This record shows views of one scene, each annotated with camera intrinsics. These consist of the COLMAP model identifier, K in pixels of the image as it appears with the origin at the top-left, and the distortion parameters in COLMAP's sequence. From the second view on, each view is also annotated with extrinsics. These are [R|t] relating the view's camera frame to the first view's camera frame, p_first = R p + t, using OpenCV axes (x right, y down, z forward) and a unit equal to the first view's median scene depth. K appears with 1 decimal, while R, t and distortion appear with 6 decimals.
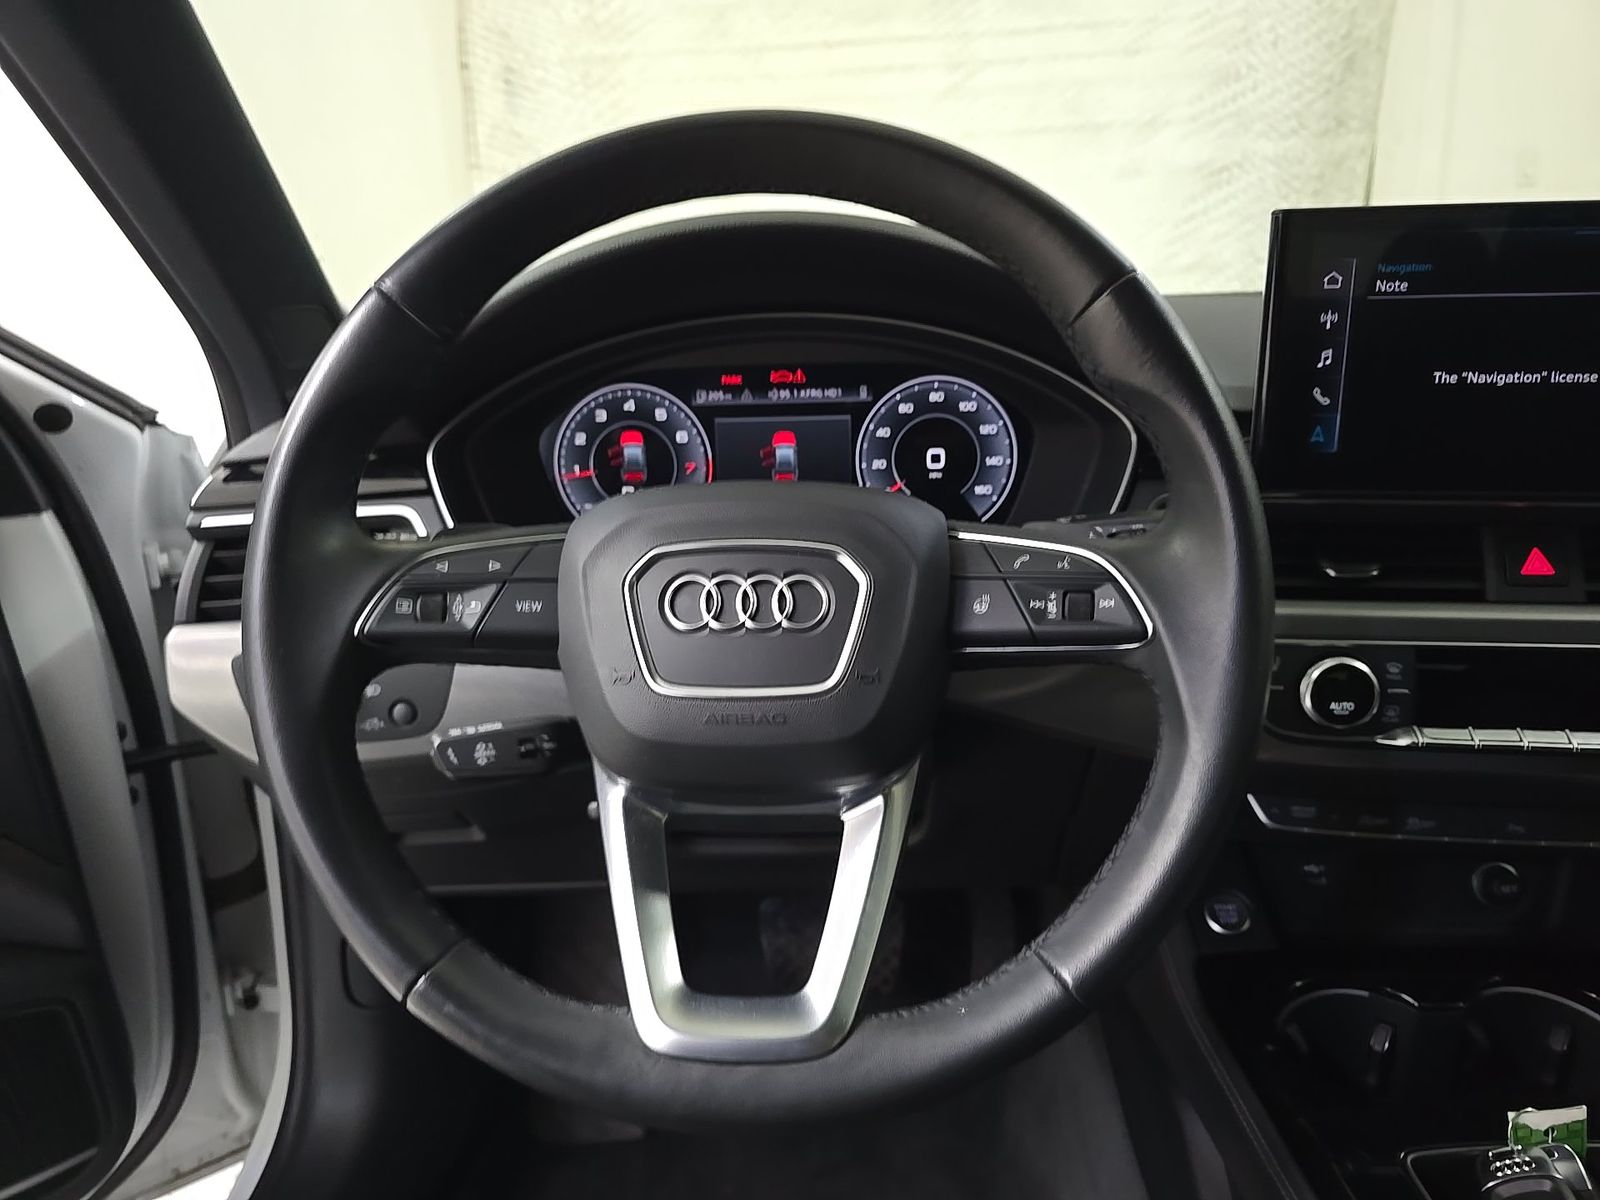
lens RADIAL K [[1082.1, 0, 792.6], [0, 1082.1, 600.6], [0, 0, 1]] dist [0.050660, -0.051059]
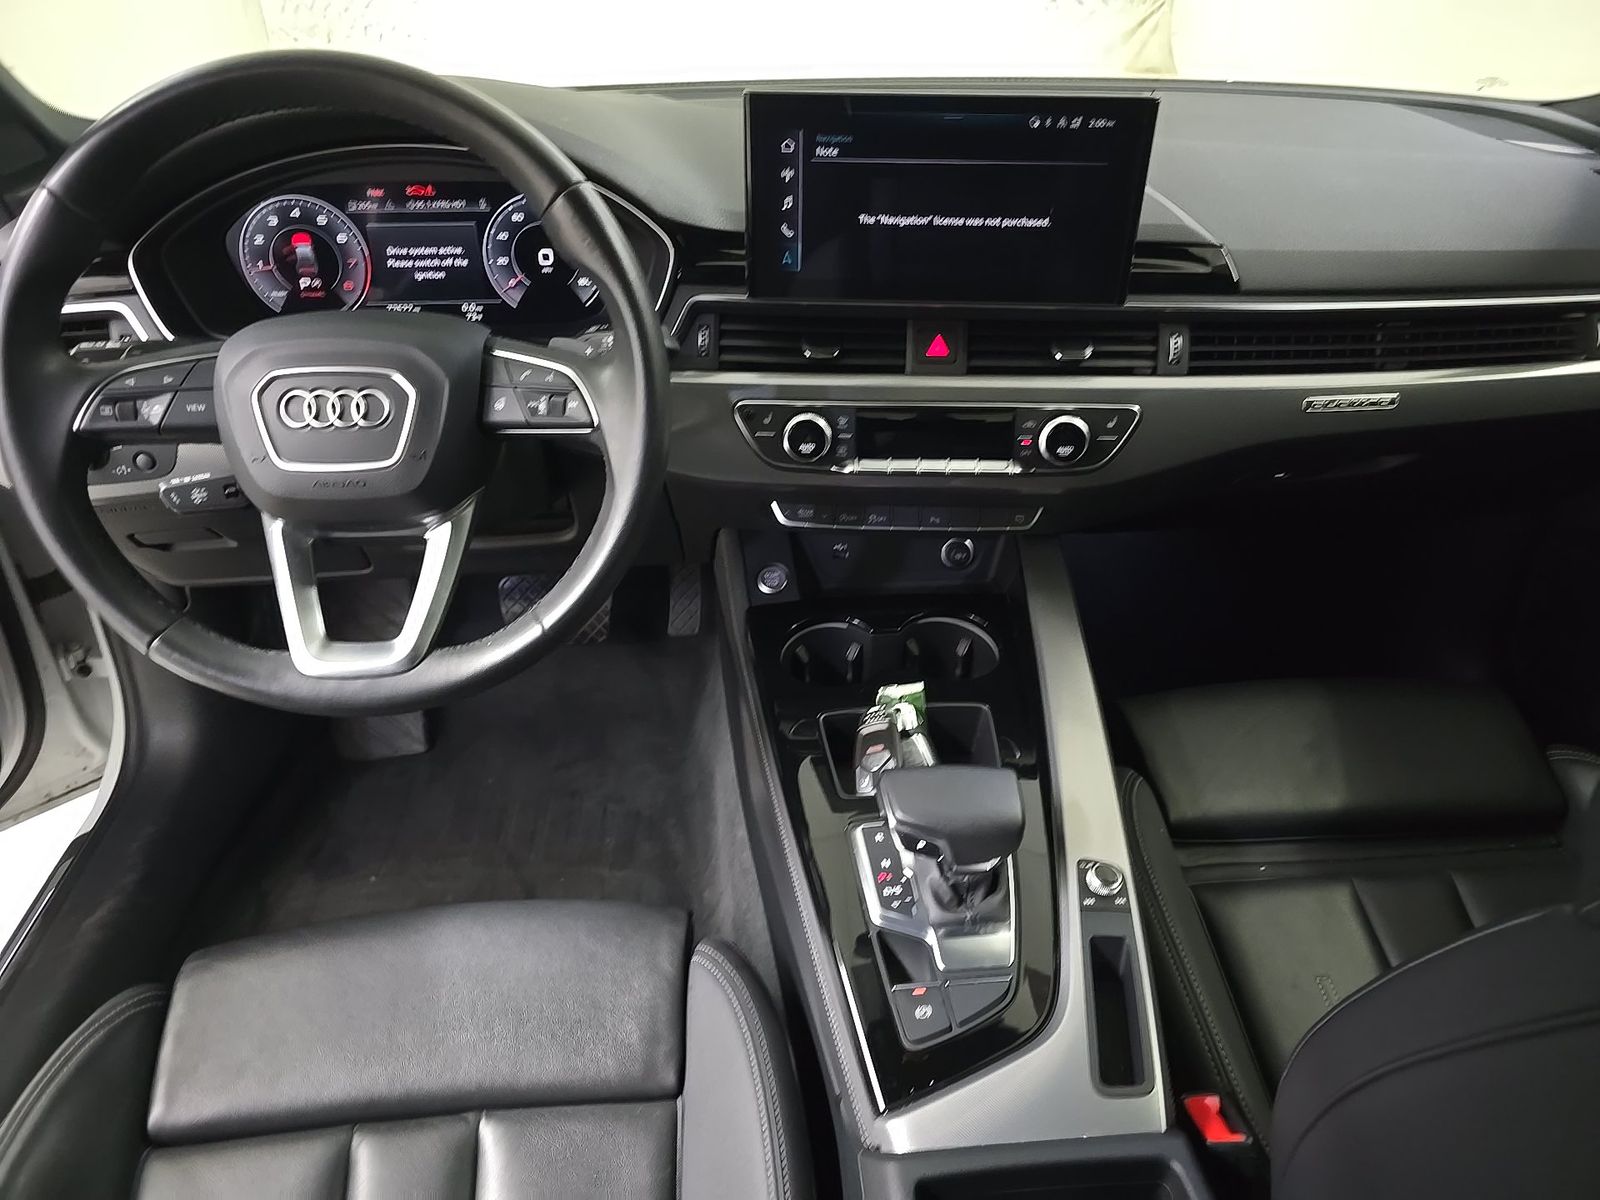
lens RADIAL K [[1082.1, 0, 792.6], [0, 1082.1, 600.6], [0, 0, 1]] dist [0.050660, -0.051059]
pose [[0.992596, -0.038405, 0.115228, 0.323100], [0.002760, 0.955581, 0.294716, -0.150384], [-0.121428, -0.292216, 0.948612, -0.511322]]
